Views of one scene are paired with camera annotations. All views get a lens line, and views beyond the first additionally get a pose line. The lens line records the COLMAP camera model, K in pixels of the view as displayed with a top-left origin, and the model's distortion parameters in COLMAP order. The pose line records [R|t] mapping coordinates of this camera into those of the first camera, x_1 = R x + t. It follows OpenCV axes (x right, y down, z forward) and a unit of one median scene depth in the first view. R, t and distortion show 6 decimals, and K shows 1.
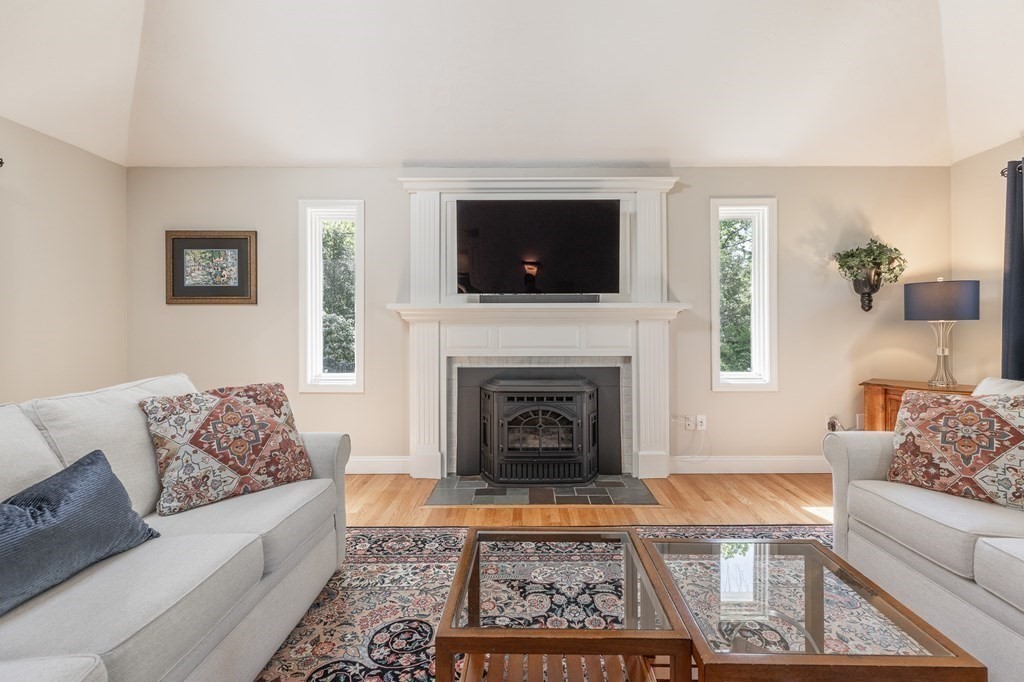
lens RADIAL K [[464.8, 0, 526.3], [0, 464.8, 325.6], [0, 0, 1]] dist [0.004529, -0.000005]
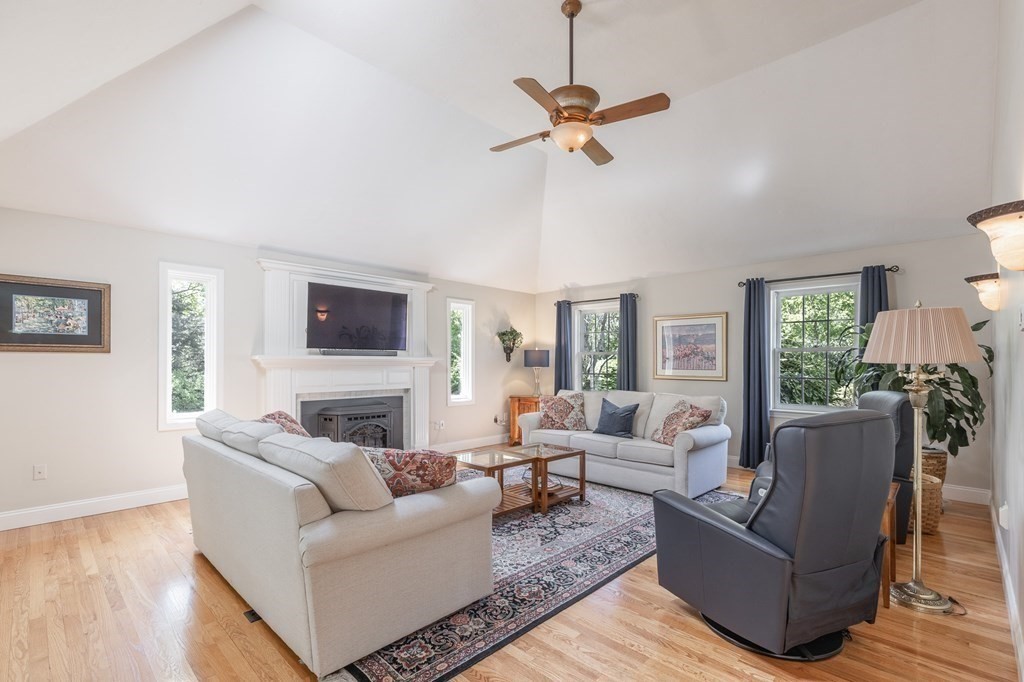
lens RADIAL K [[464.8, 0, 519.4], [0, 464.8, 364.0], [0, 0, 1]] dist [0.004529, -0.000005]
pose [[0.686254, 0.001780, 0.727360, -0.716498], [-0.003761, 0.999992, 0.001102, -0.025013], [-0.727352, -0.003491, 0.686255, -0.425052]]
